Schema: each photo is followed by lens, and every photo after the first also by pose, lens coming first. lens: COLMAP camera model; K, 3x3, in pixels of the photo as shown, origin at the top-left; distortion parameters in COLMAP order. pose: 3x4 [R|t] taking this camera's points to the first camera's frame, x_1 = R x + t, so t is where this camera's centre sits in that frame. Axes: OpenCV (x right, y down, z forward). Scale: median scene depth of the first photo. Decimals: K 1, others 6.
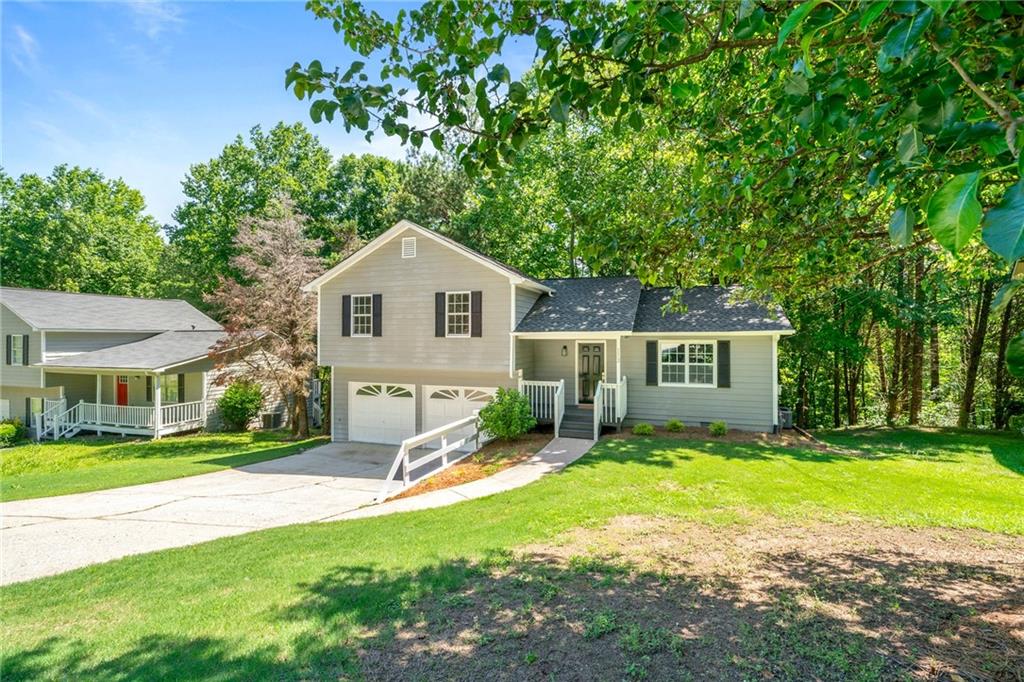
lens RADIAL K [[374.7, 0, 512.1], [0, 374.7, 350.6], [0, 0, 1]] dist [-0.006416, 0.000125]
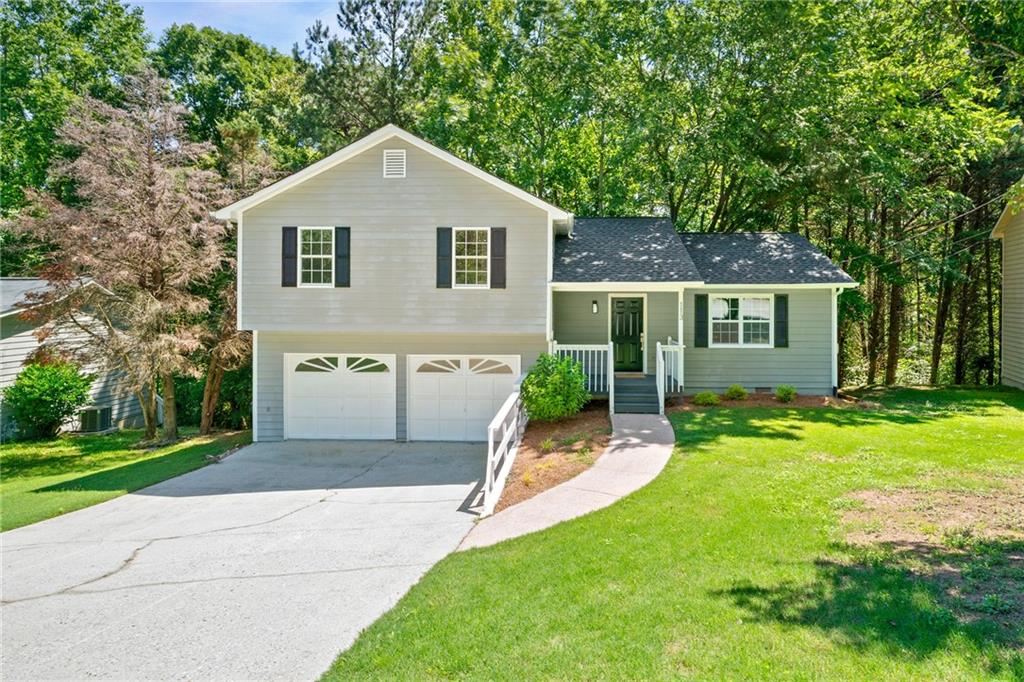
lens RADIAL K [[474.7, 0, 512.0], [0, 474.7, 315.9], [0, 0, 1]] dist [0.000194, 0.000299]
pose [[0.969800, -0.005813, 0.243833, -0.292757], [0.004269, 0.999967, 0.006858, 0.012450], [-0.243865, -0.005610, 0.969793, 0.061210]]
